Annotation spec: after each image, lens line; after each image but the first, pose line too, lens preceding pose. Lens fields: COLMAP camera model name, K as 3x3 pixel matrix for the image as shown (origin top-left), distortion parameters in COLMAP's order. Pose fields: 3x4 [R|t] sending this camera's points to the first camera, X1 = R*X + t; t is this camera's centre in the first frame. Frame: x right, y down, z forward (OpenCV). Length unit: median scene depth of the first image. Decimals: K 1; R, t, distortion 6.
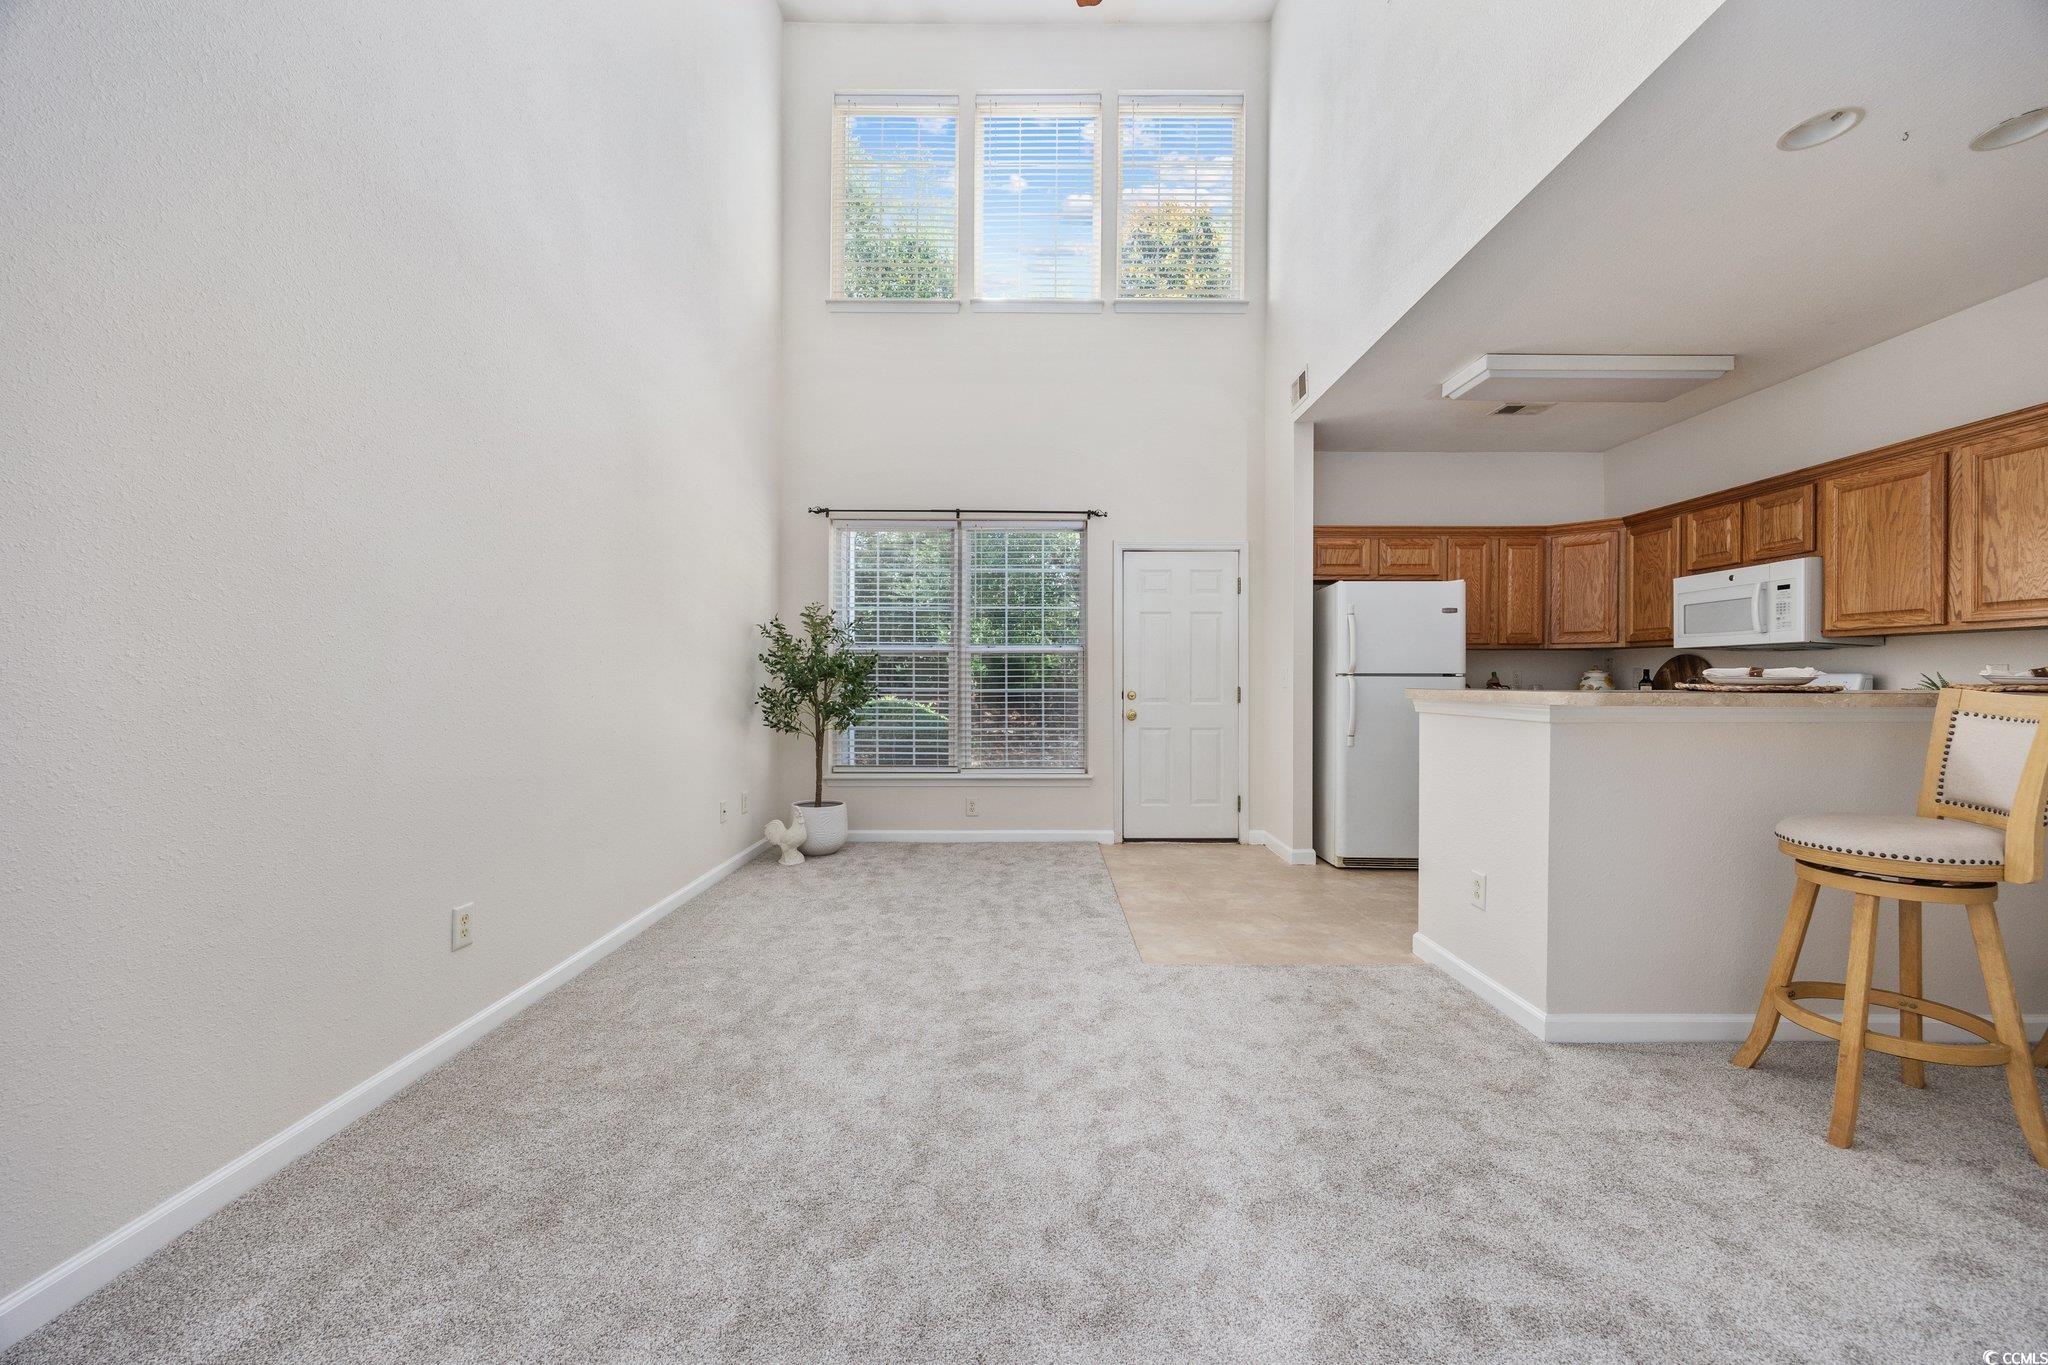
lens RADIAL K [[777.6, 0, 1030.1], [0, 777.6, 685.2], [0, 0, 1]] dist [-0.005379, 0.000286]
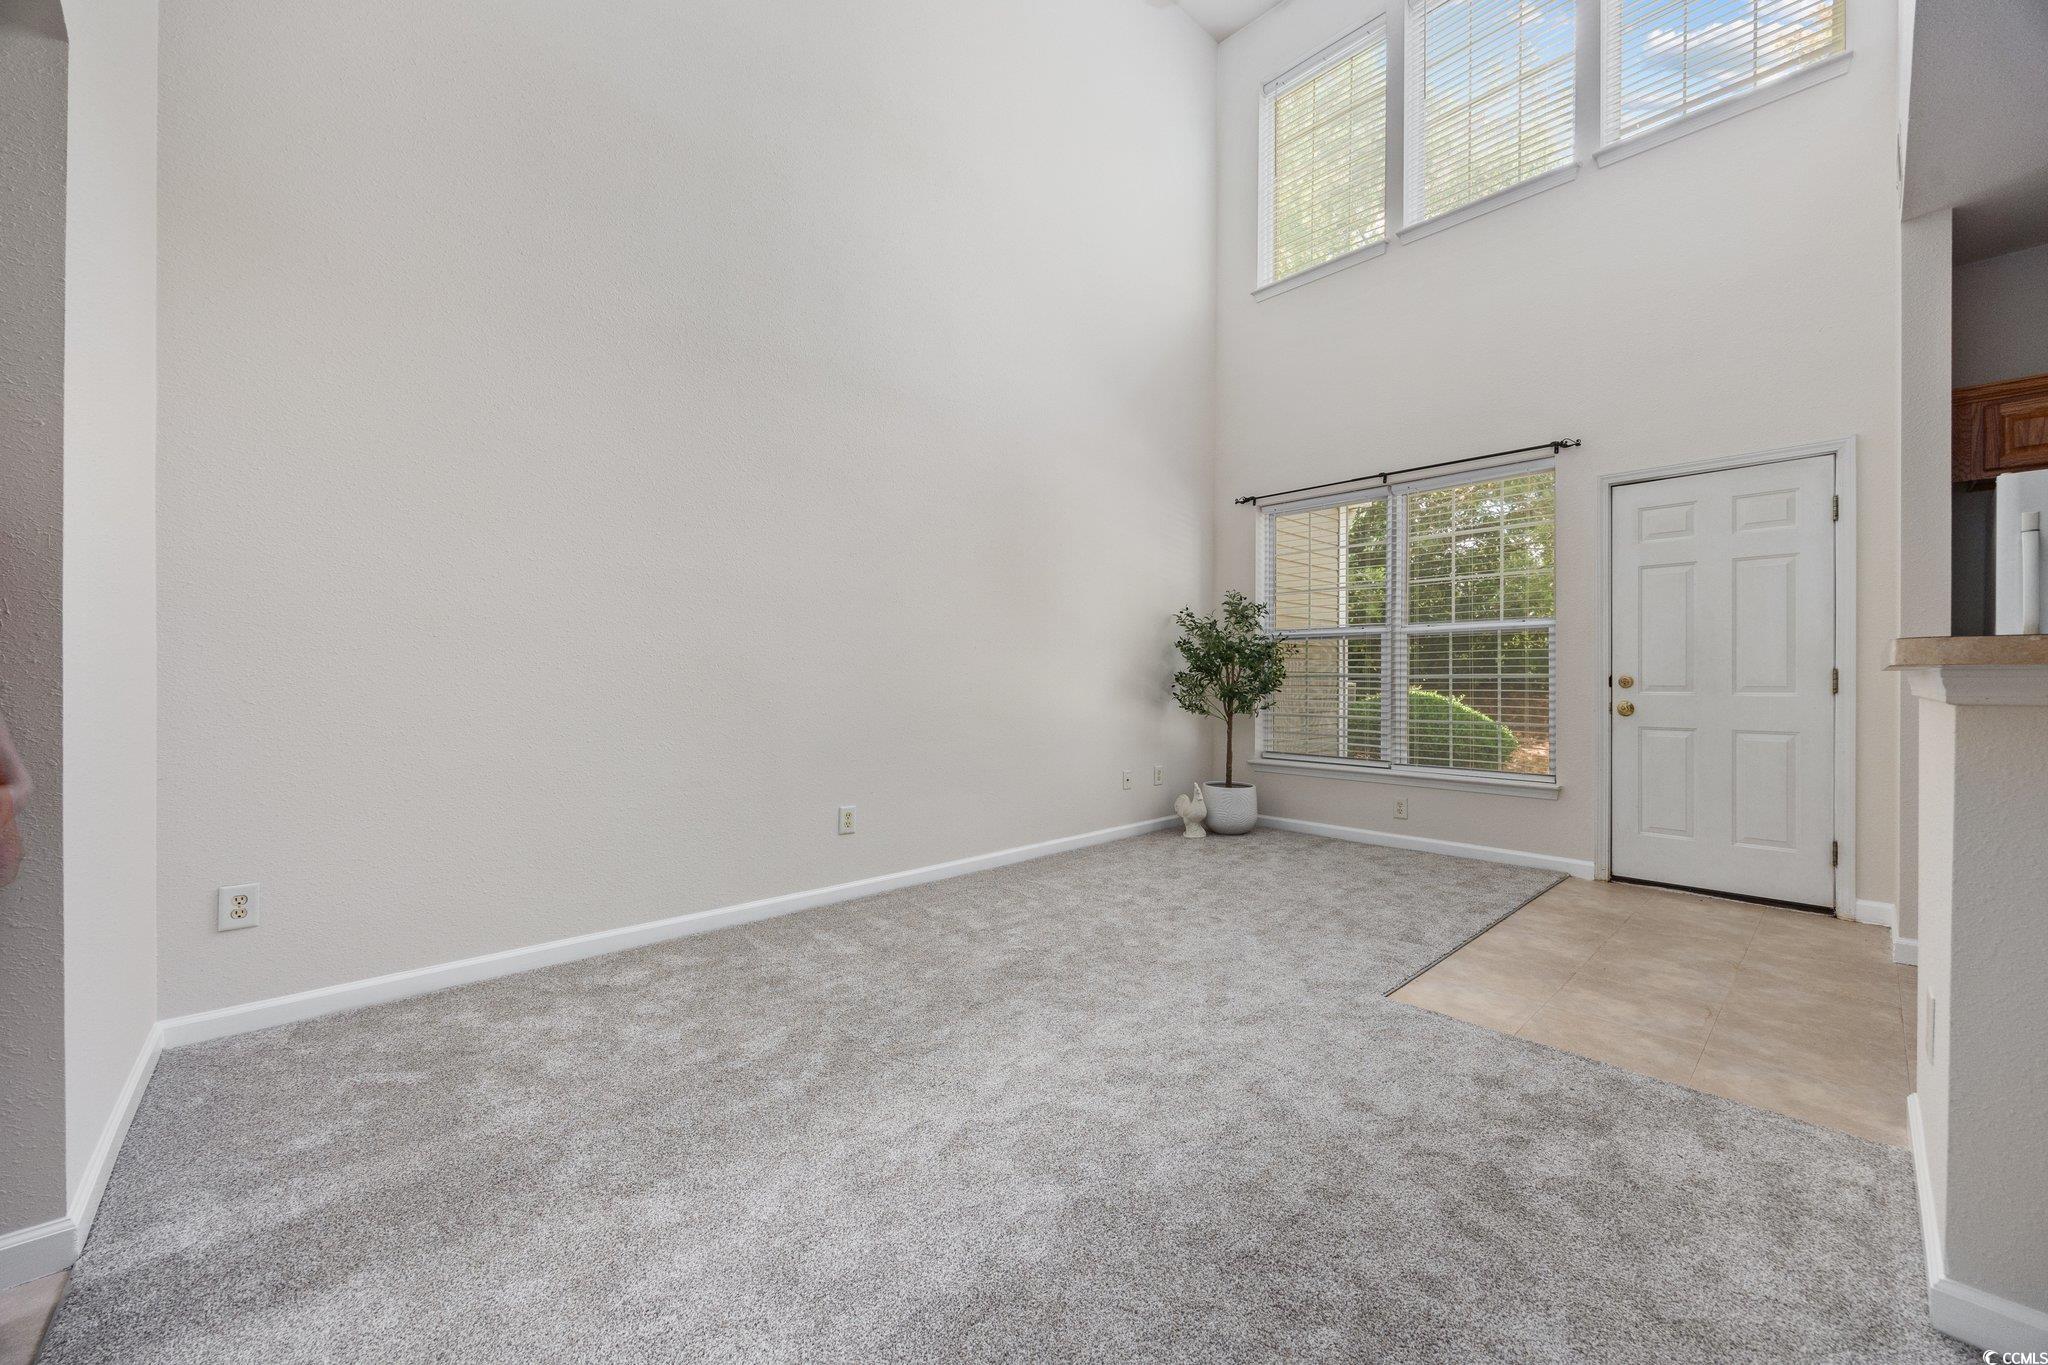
lens RADIAL K [[777.6, 0, 1035.4], [0, 777.6, 679.2], [0, 0, 1]] dist [-0.005379, 0.000286]
pose [[0.685007, 0.000591, -0.728536, 0.374670], [-0.005322, 0.999977, -0.004193, 0.022172], [0.728517, 0.006749, 0.684994, 0.129373]]
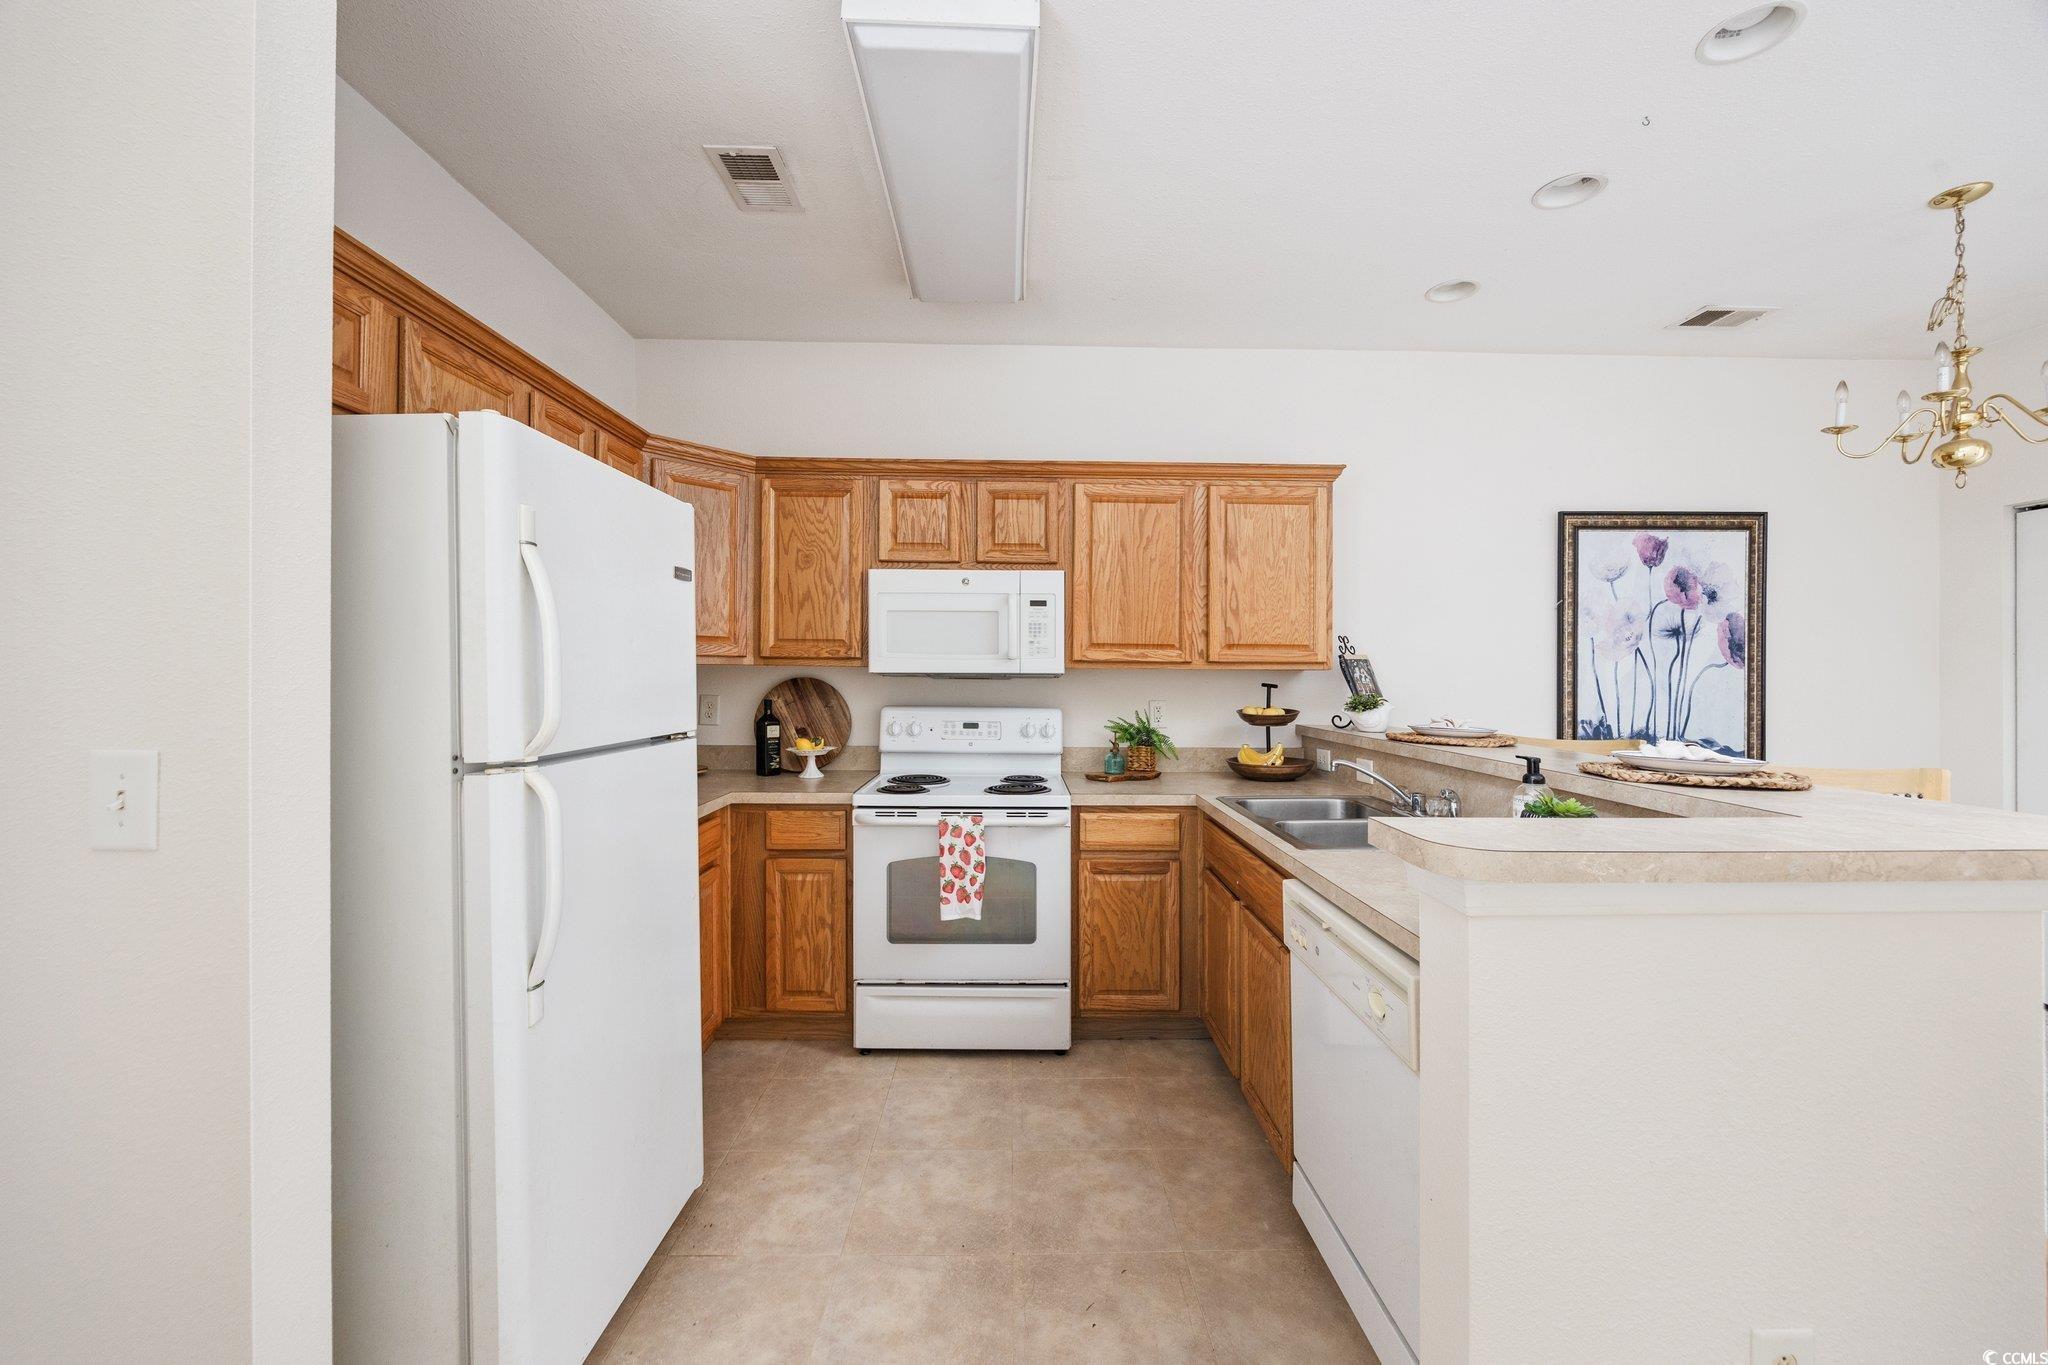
lens RADIAL K [[777.6, 0, 1023.5], [0, 777.6, 660.5], [0, 0, 1]] dist [-0.005379, 0.000286]
pose [[-0.021182, 0.007372, 0.999748, 0.161472], [0.000963, 0.999973, -0.007353, -0.056545], [-0.999775, 0.000807, -0.021189, 0.940383]]
